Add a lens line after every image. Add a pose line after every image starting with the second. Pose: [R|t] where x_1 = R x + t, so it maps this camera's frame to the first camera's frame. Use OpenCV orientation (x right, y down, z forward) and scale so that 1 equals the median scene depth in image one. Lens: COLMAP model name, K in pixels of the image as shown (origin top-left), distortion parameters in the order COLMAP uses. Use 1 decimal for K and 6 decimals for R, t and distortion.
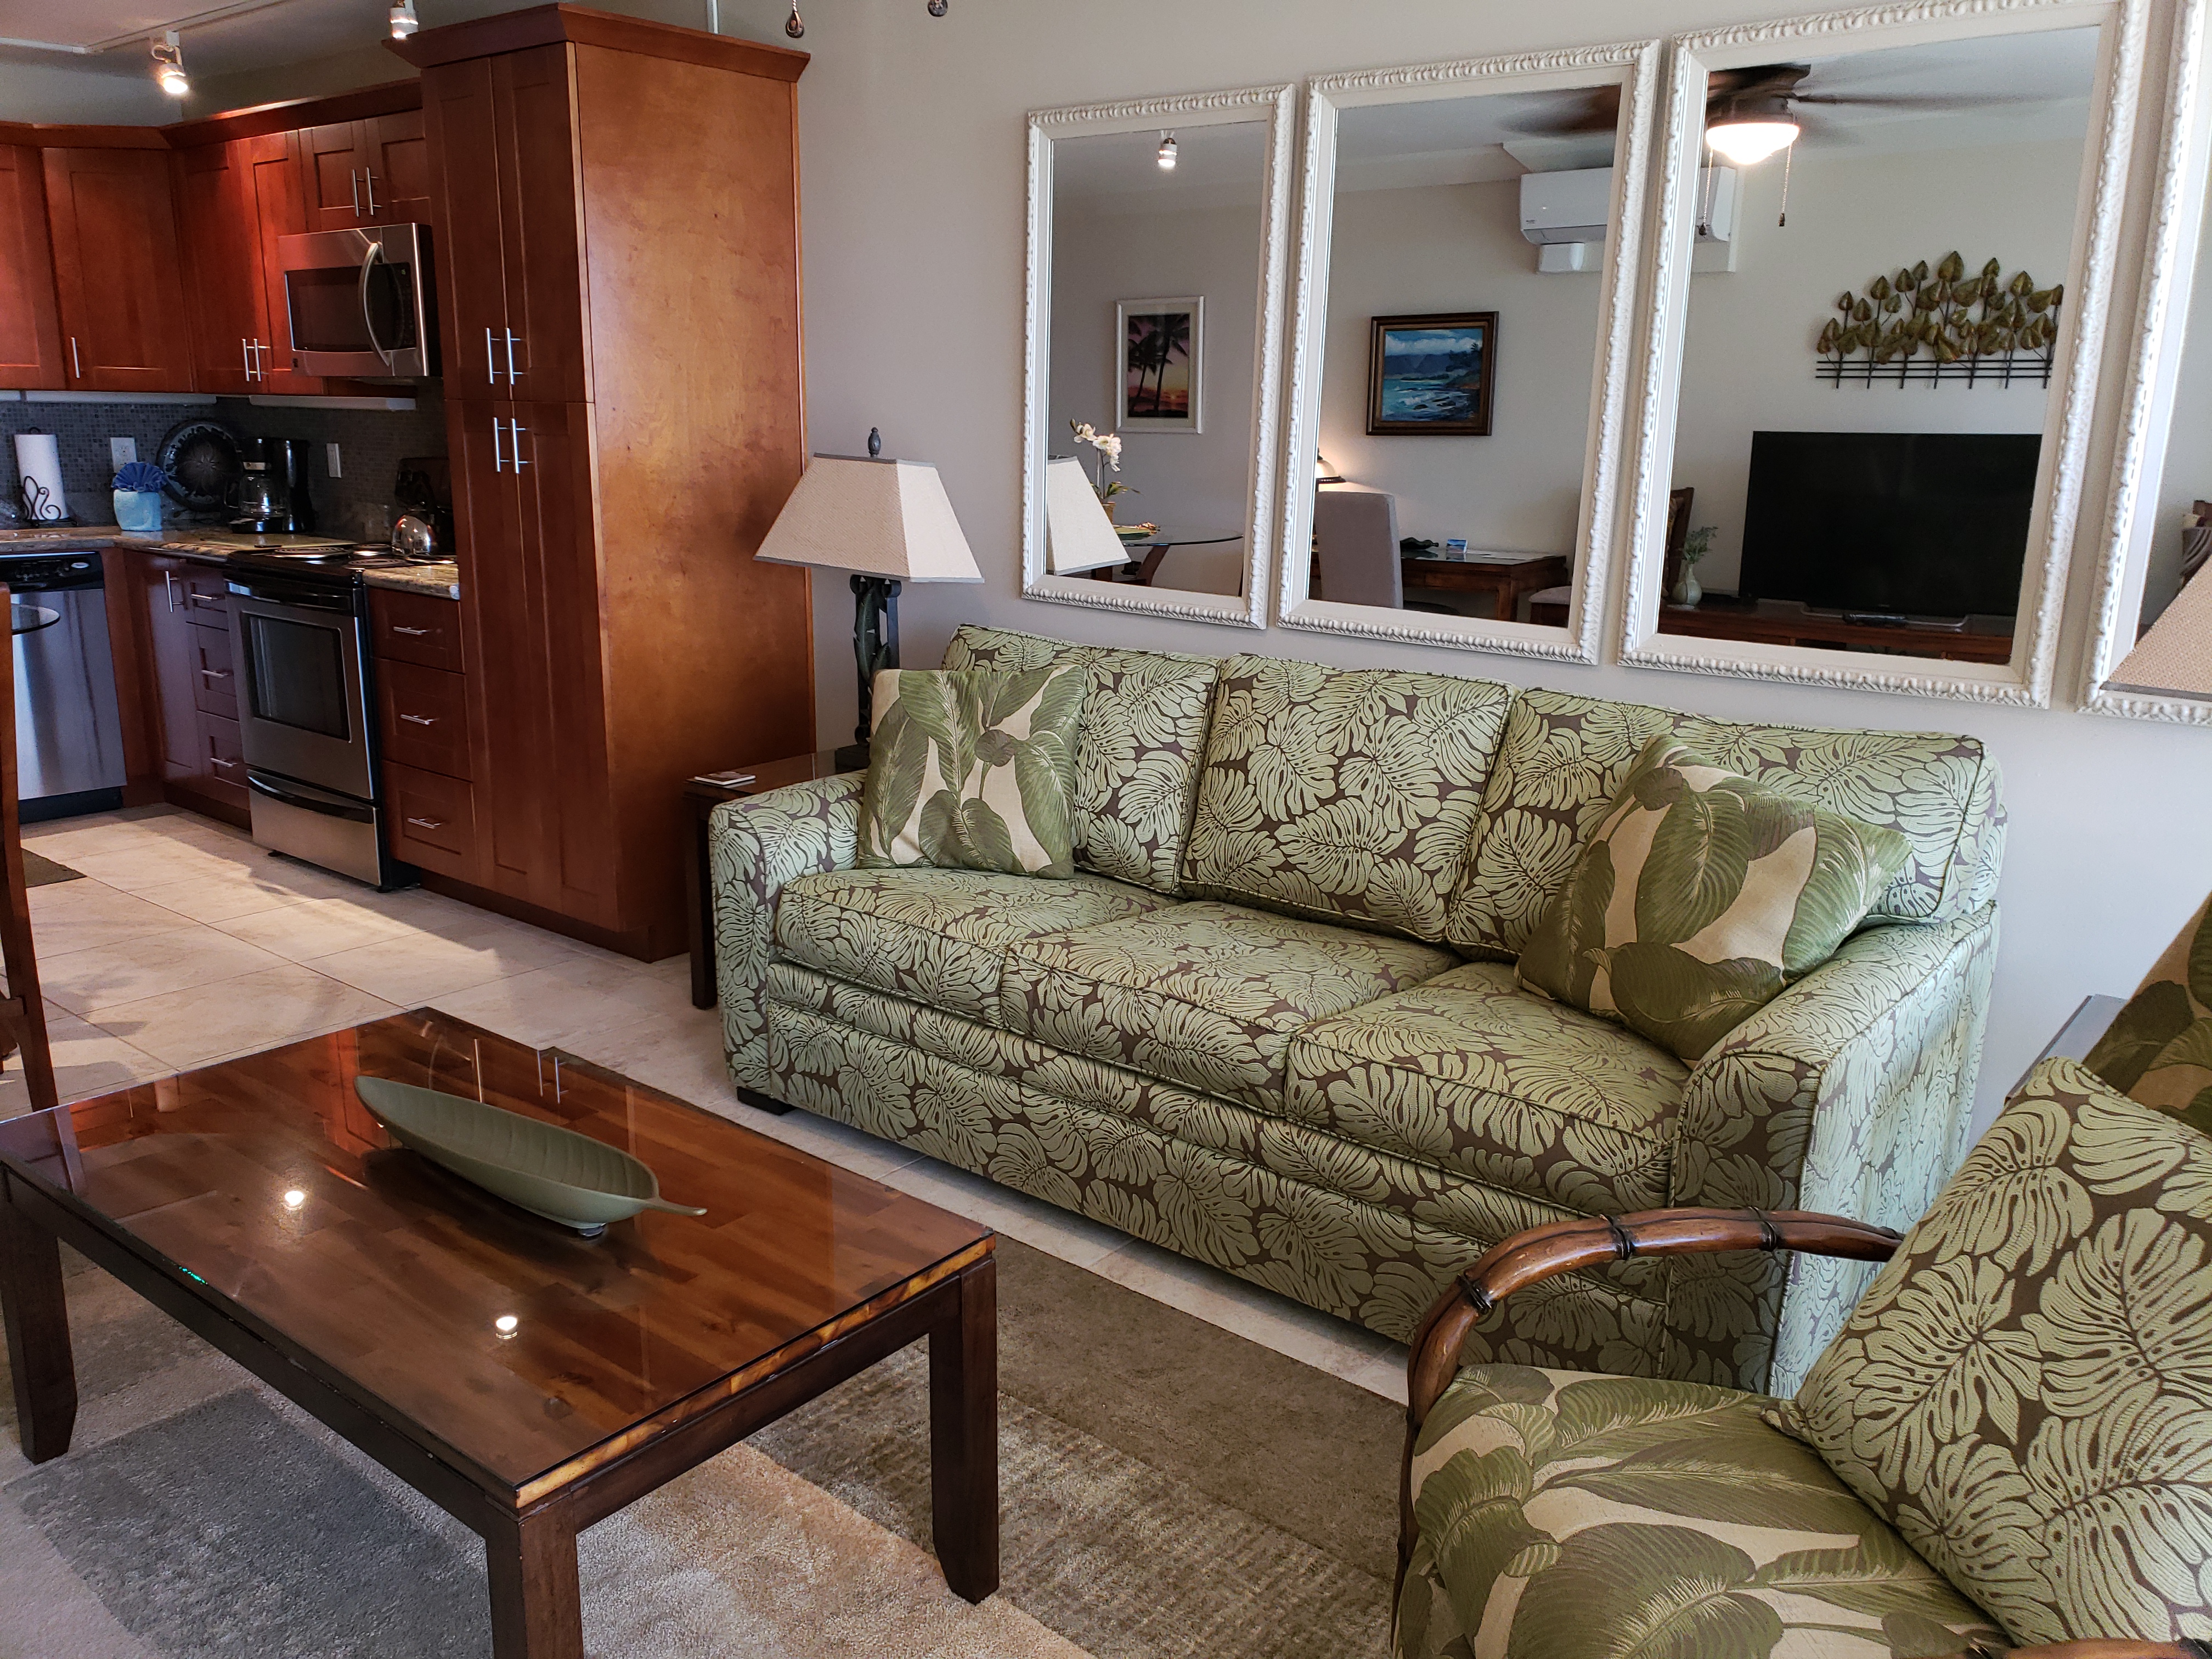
lens RADIAL K [[1714.0, 0, 1034.6], [0, 1714.0, 817.9], [0, 0, 1]] dist [0.128050, -0.173183]
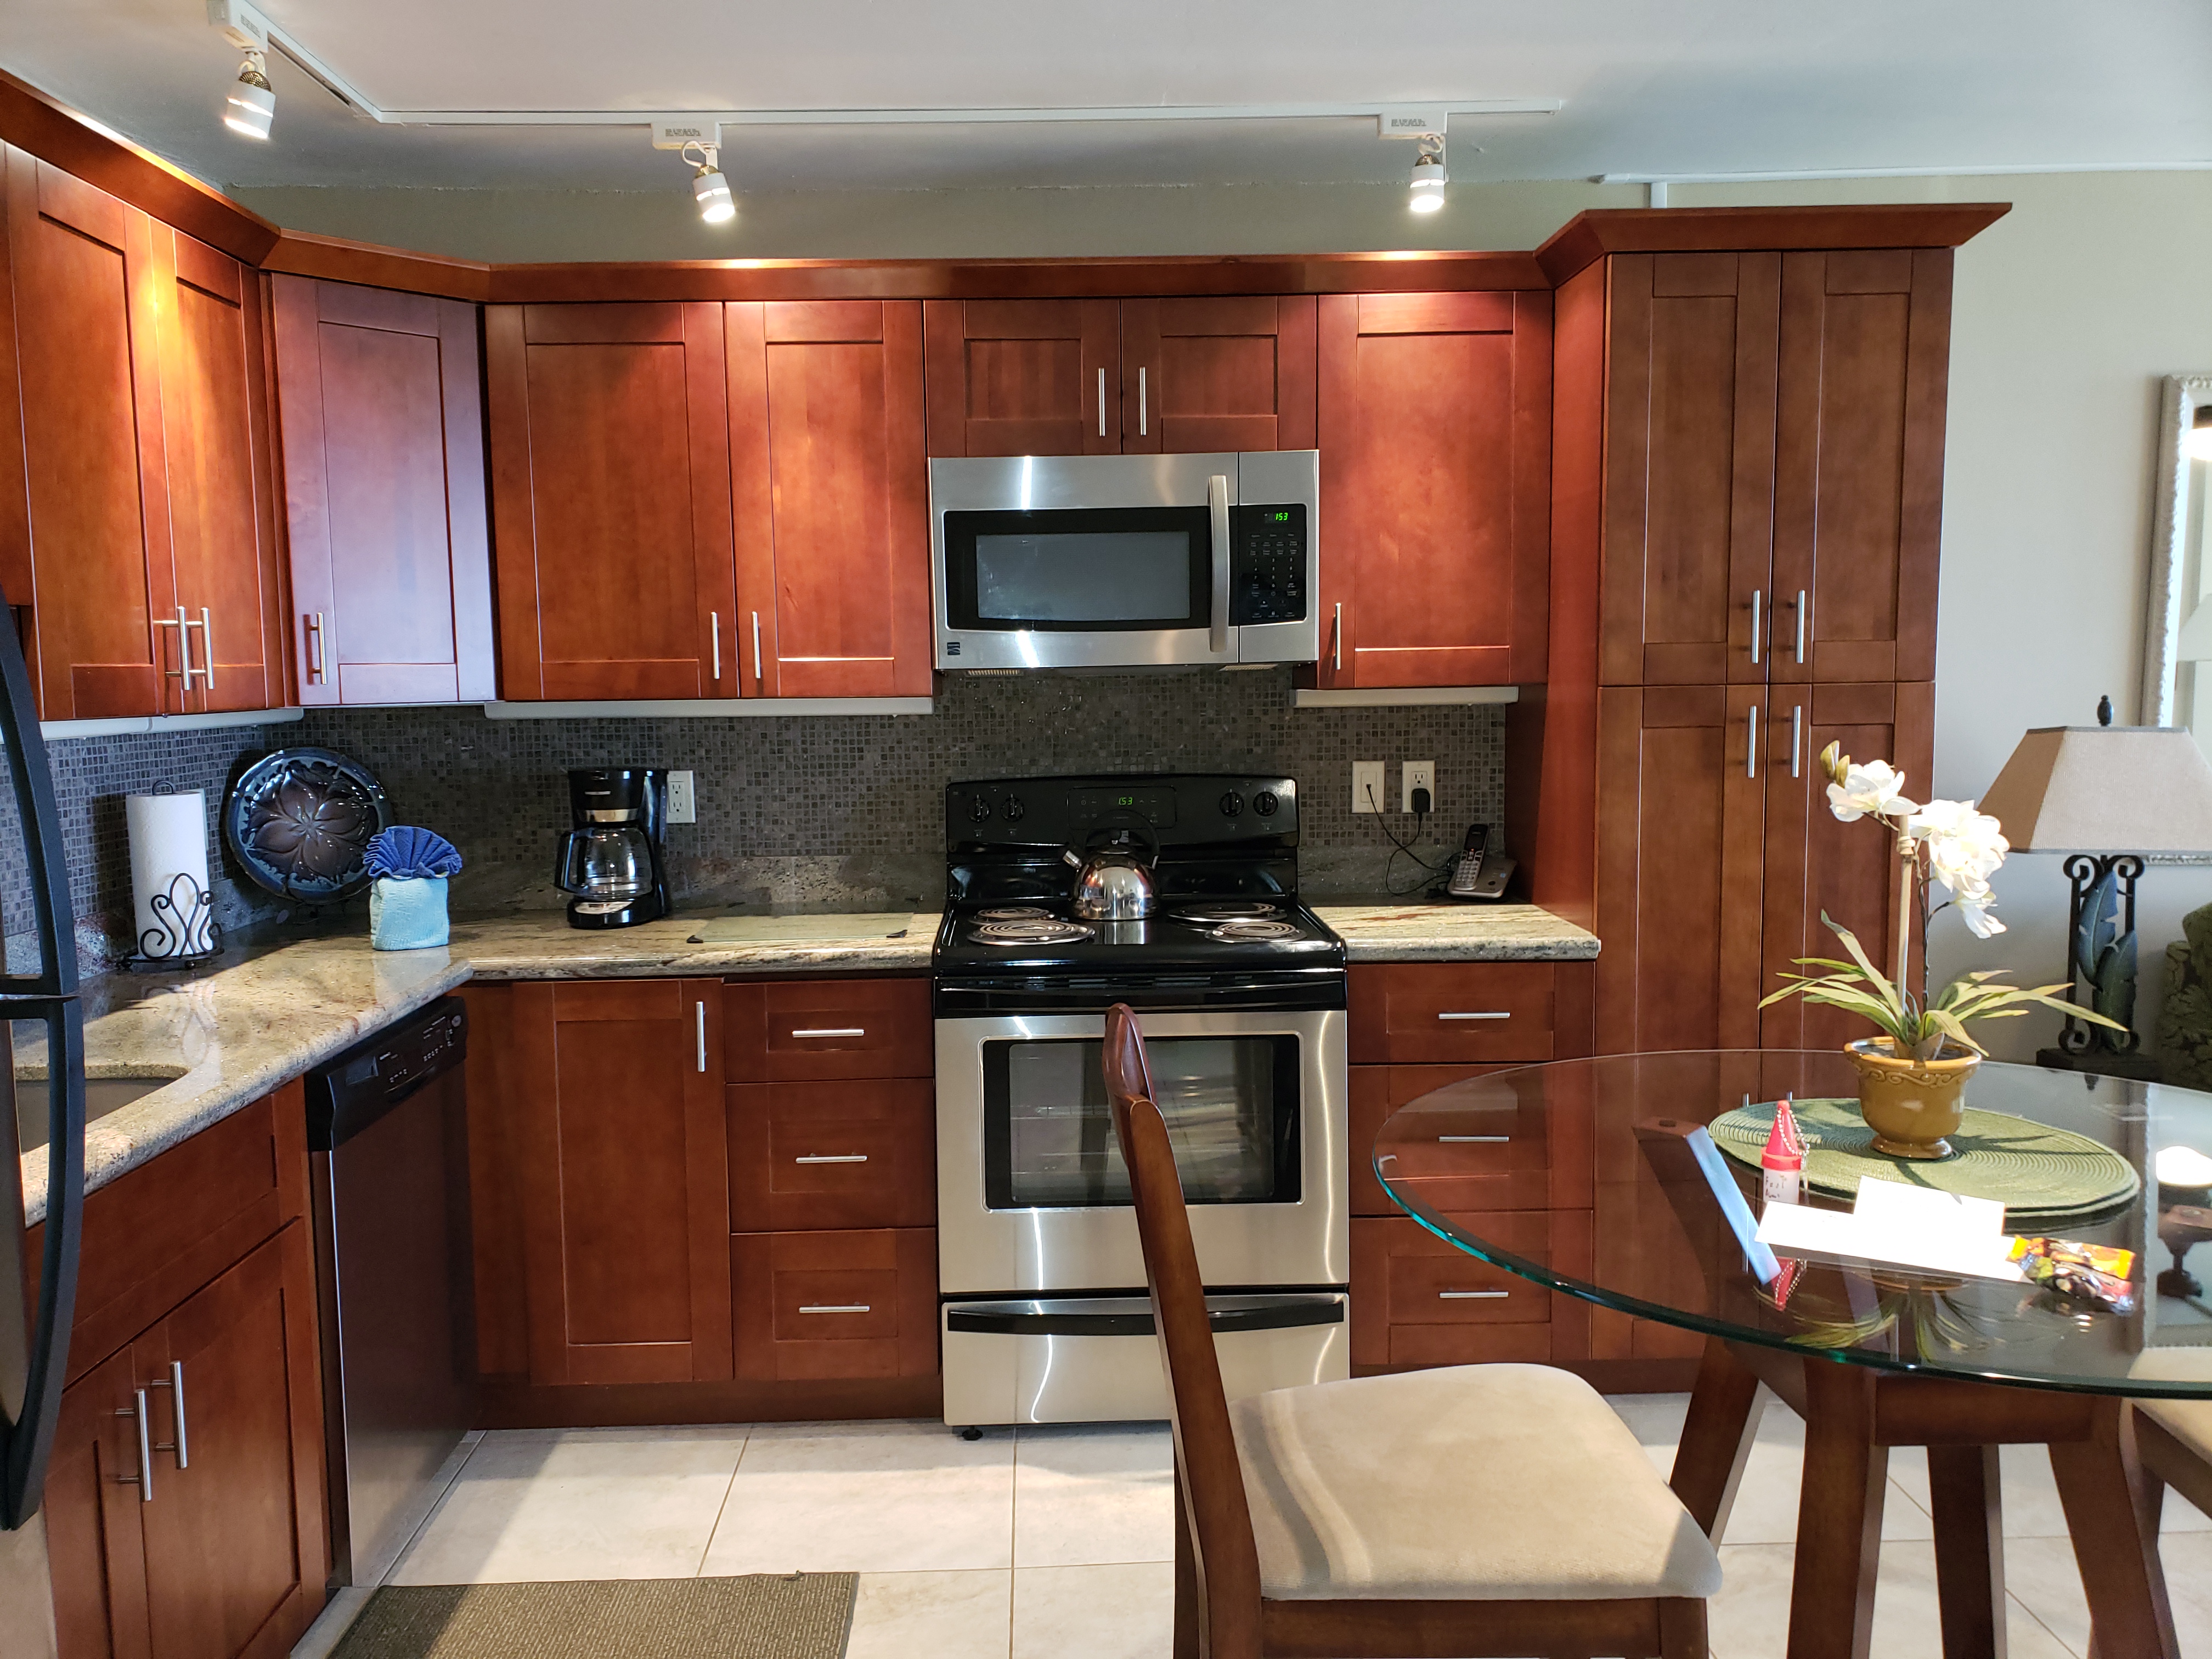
lens RADIAL K [[1720.0, 0, 1073.3], [0, 1720.0, 822.1], [0, 0, 1]] dist [0.114057, -0.183091]
pose [[0.746021, -0.084206, 0.660577, -1.307768], [0.180469, 0.980416, -0.078836, -0.220978], [-0.641002, 0.178027, 0.746607, 0.807113]]
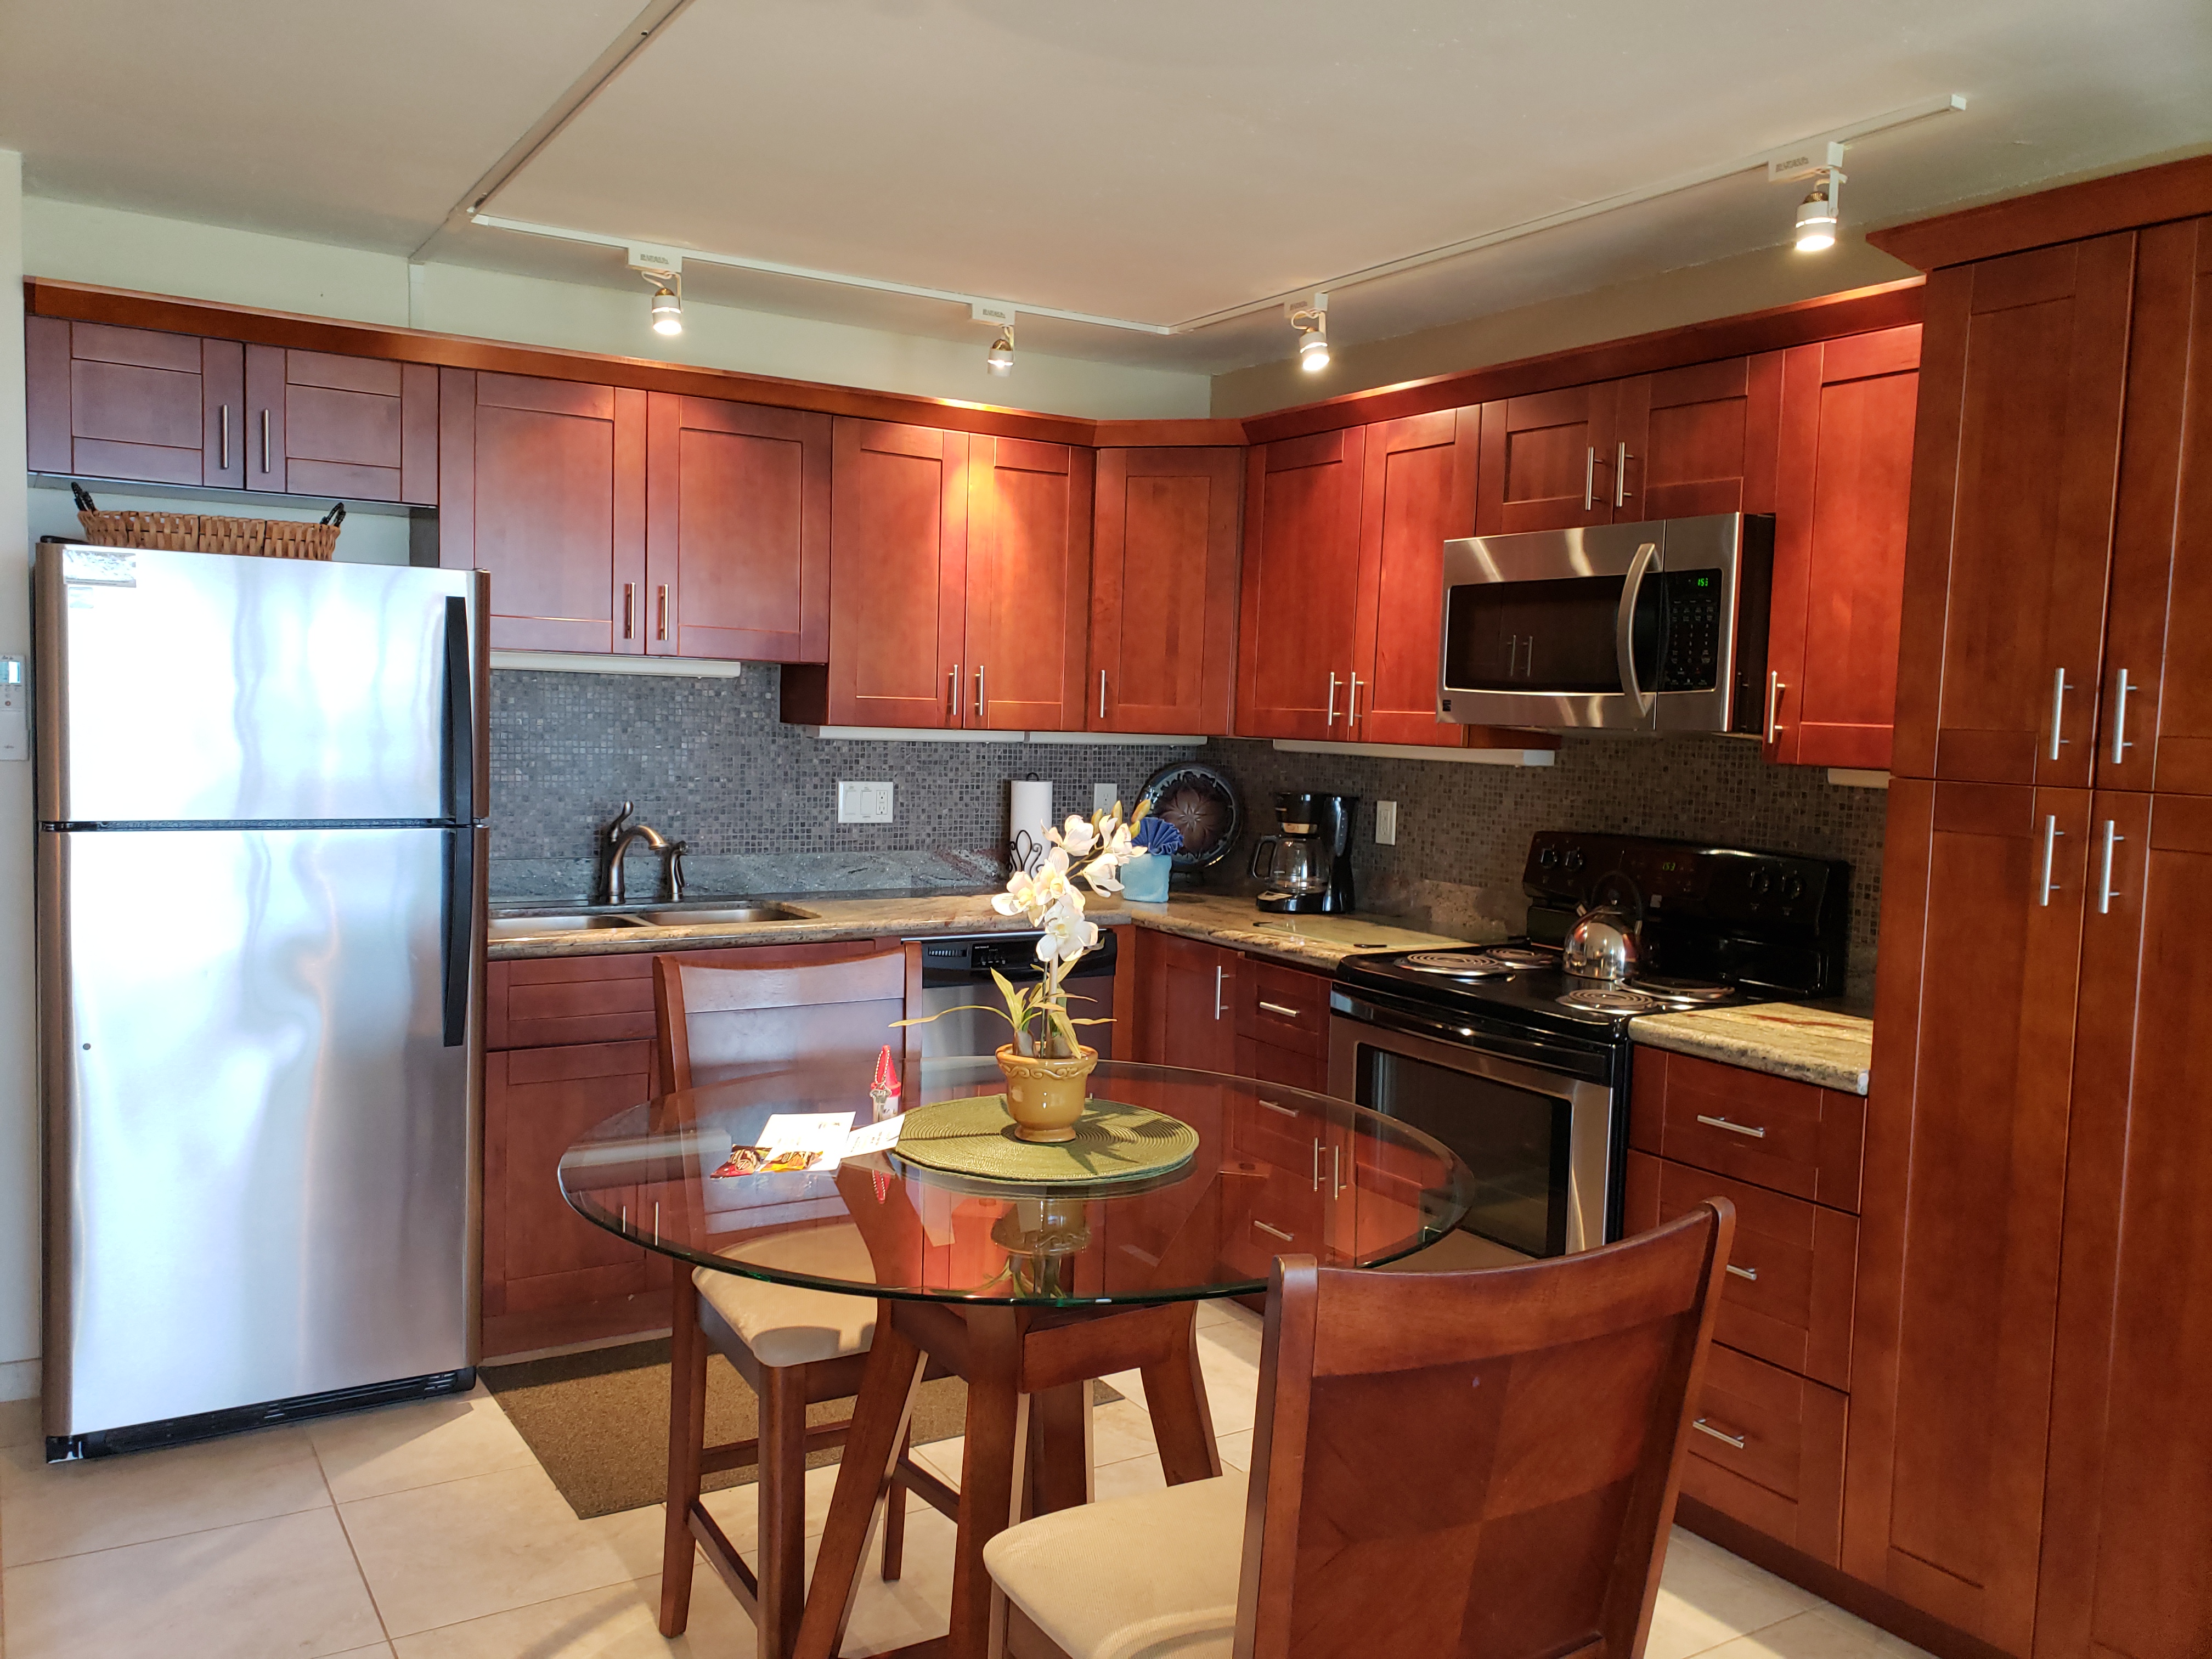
lens RADIAL K [[1697.1, 0, 1064.8], [0, 1697.1, 821.7], [0, 0, 1]] dist [0.119024, -0.248484]
pose [[0.952216, 0.036953, -0.303183, -0.565266], [-0.088317, 0.983562, -0.157500, -0.134247], [0.292379, 0.176751, 0.939826, 0.451527]]
